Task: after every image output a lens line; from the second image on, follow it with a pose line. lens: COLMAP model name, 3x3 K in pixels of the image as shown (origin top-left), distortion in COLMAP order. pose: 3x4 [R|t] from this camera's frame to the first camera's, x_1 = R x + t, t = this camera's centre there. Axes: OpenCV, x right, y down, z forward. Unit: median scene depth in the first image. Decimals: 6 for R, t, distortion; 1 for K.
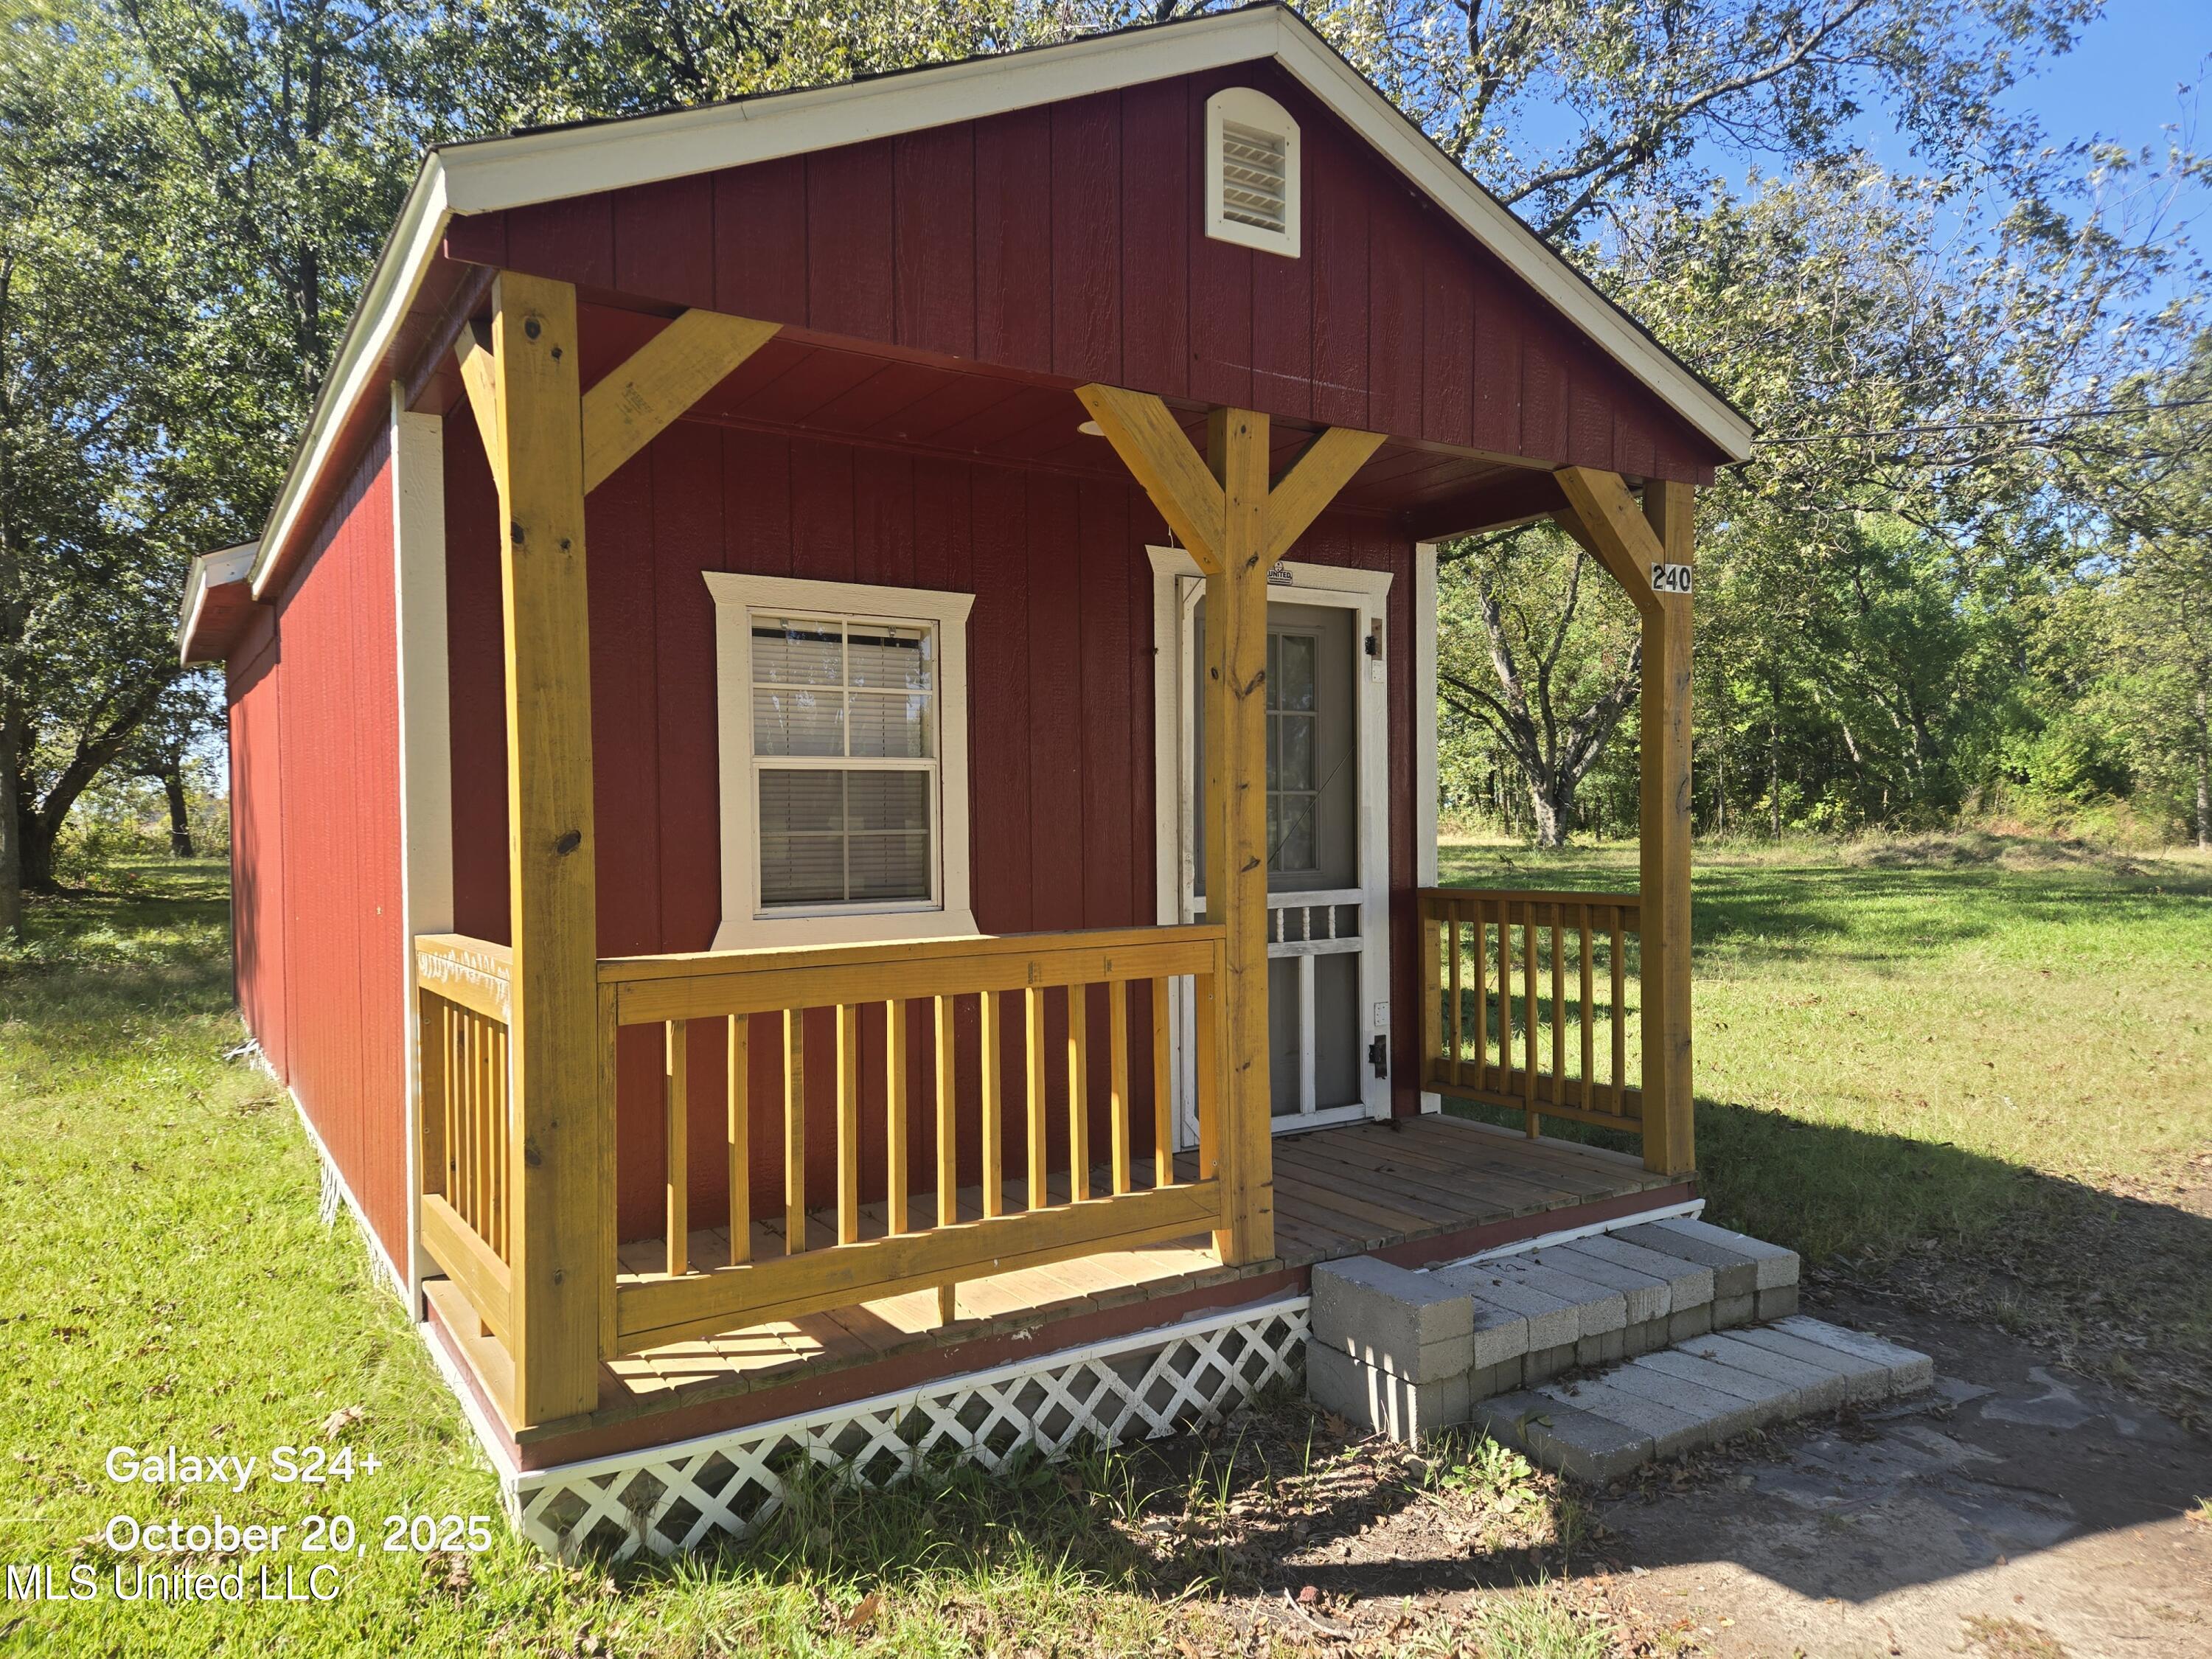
lens RADIAL K [[1420.0, 0, 1140.8], [0, 1420.0, 851.4], [0, 0, 1]] dist [0.078763, -0.048993]
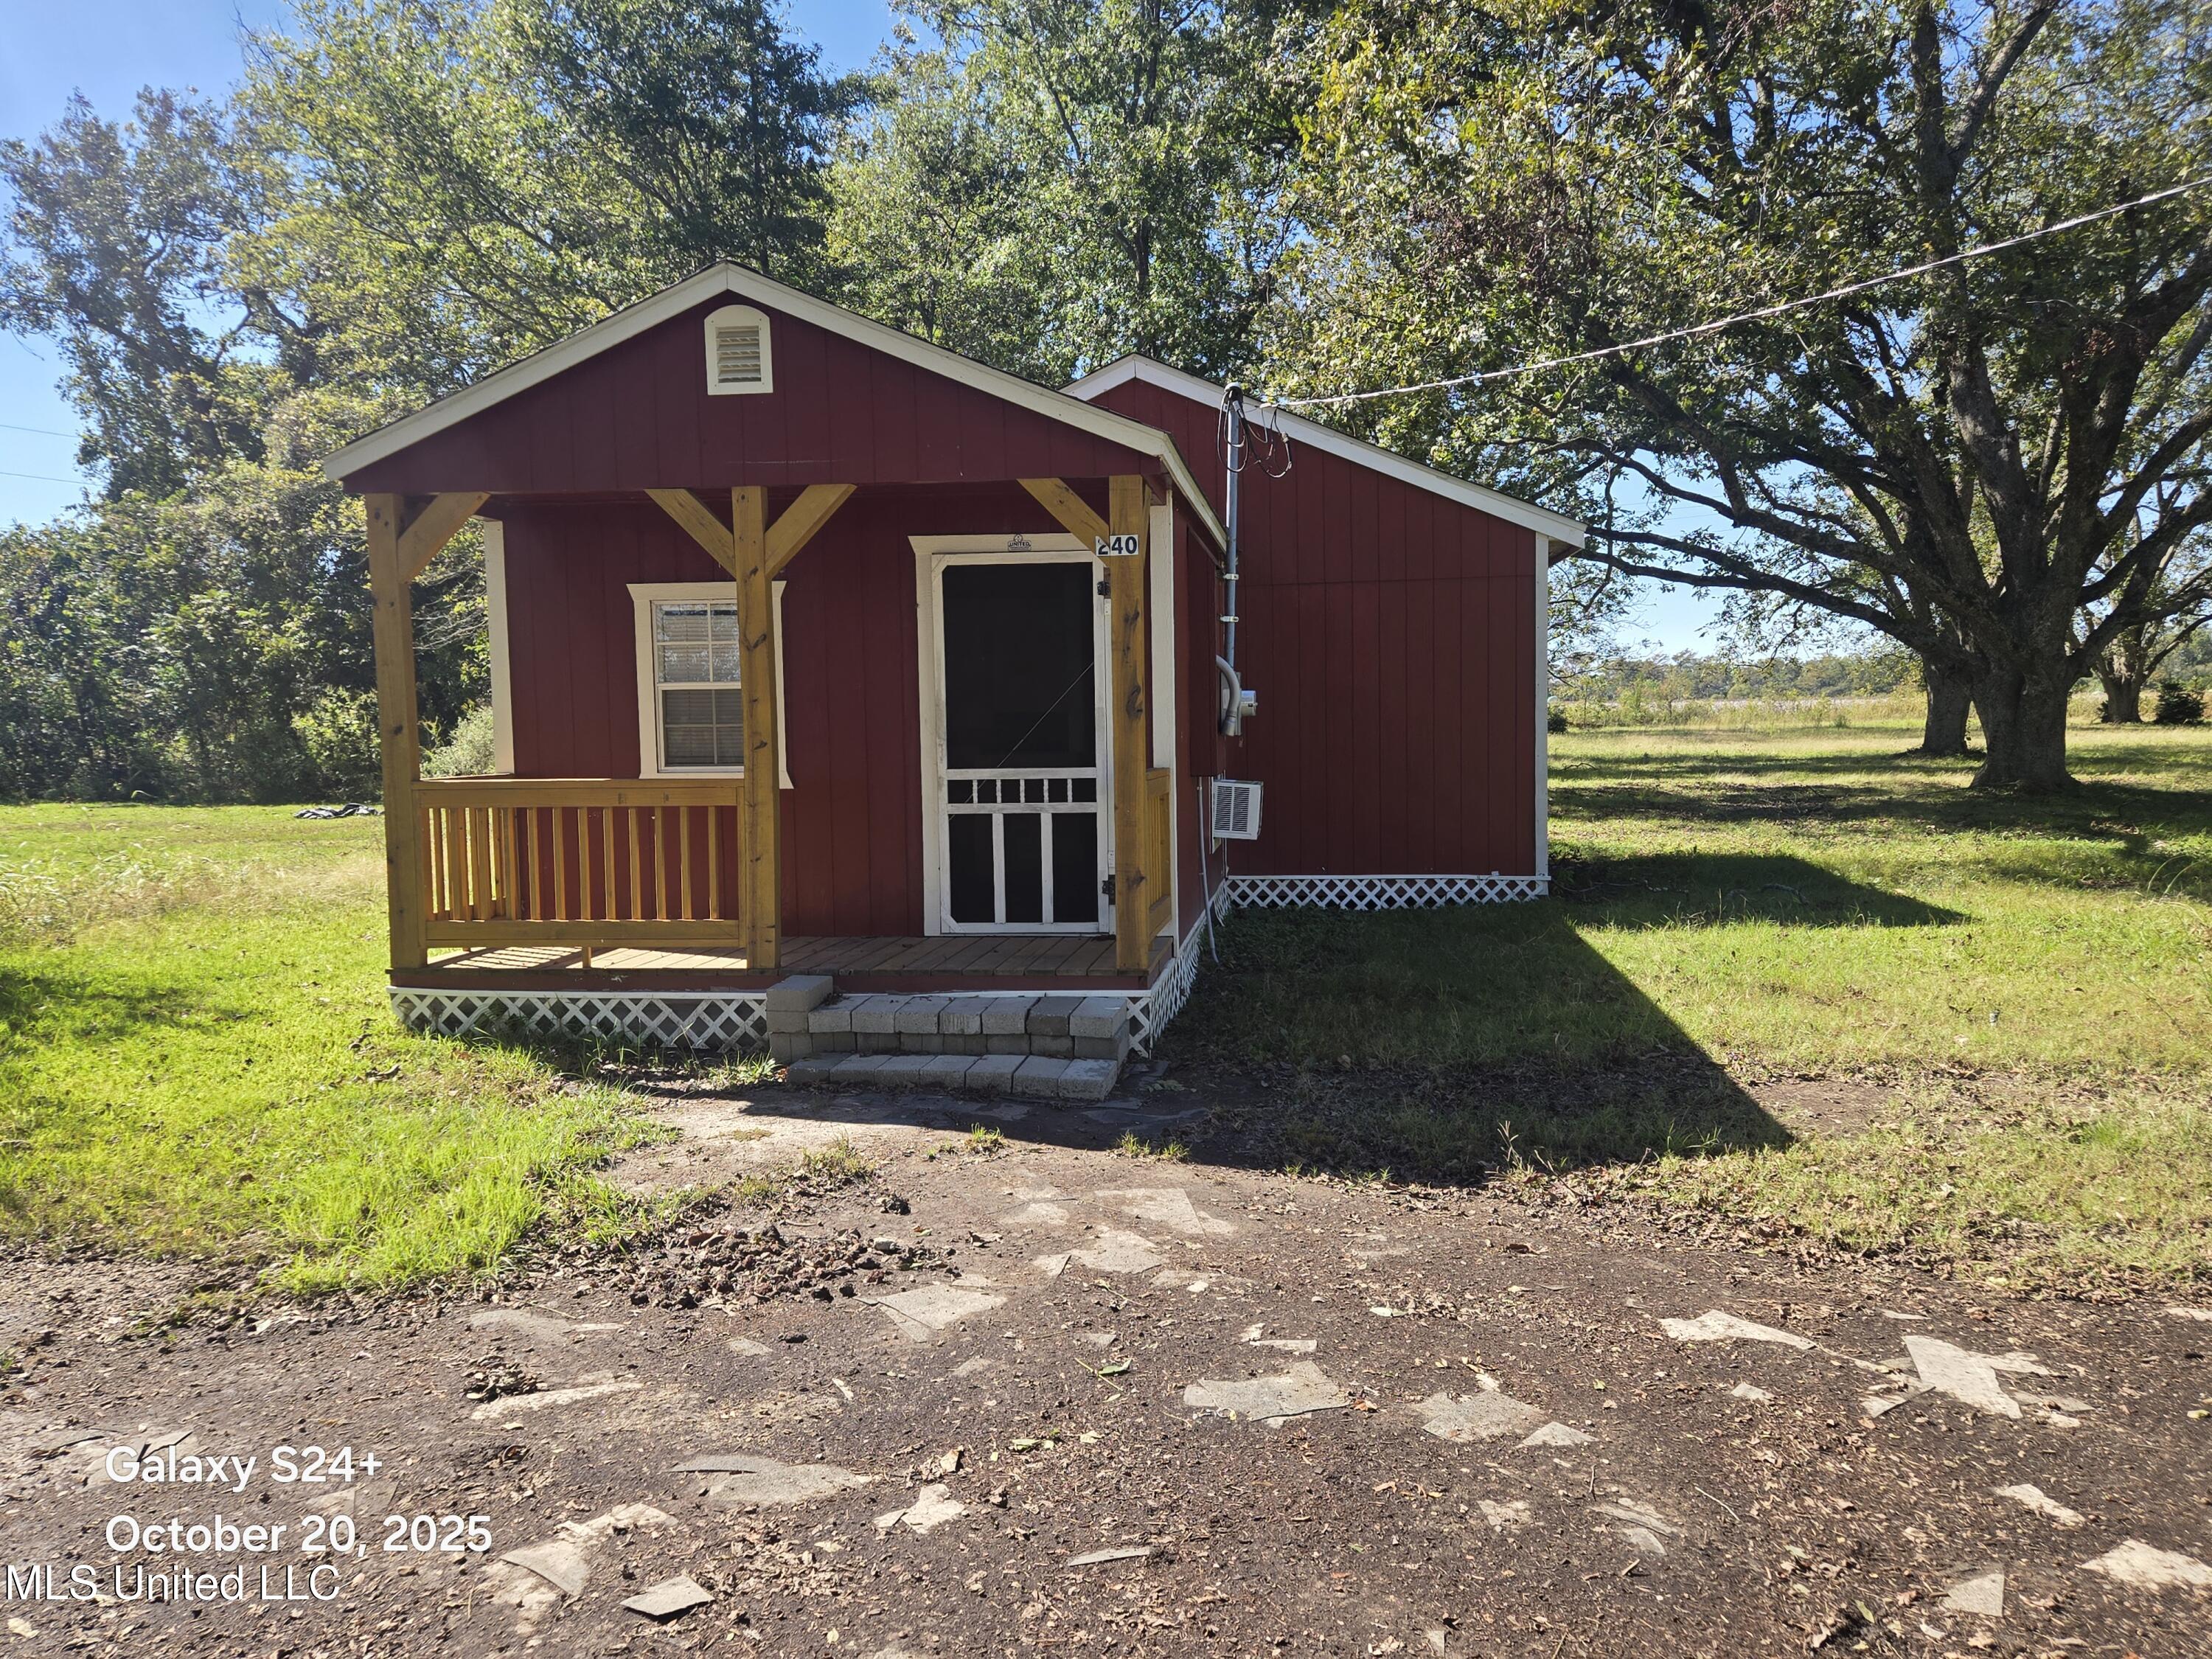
lens RADIAL K [[1513.5, 0, 1106.0], [0, 1513.5, 829.5], [0, 0, 1]] dist [0.100947, -0.059652]
pose [[0.789401, 0.046487, -0.612115, 1.628434], [-0.009451, 0.997931, 0.063600, -0.010791], [0.613805, -0.044421, 0.788207, -0.233490]]
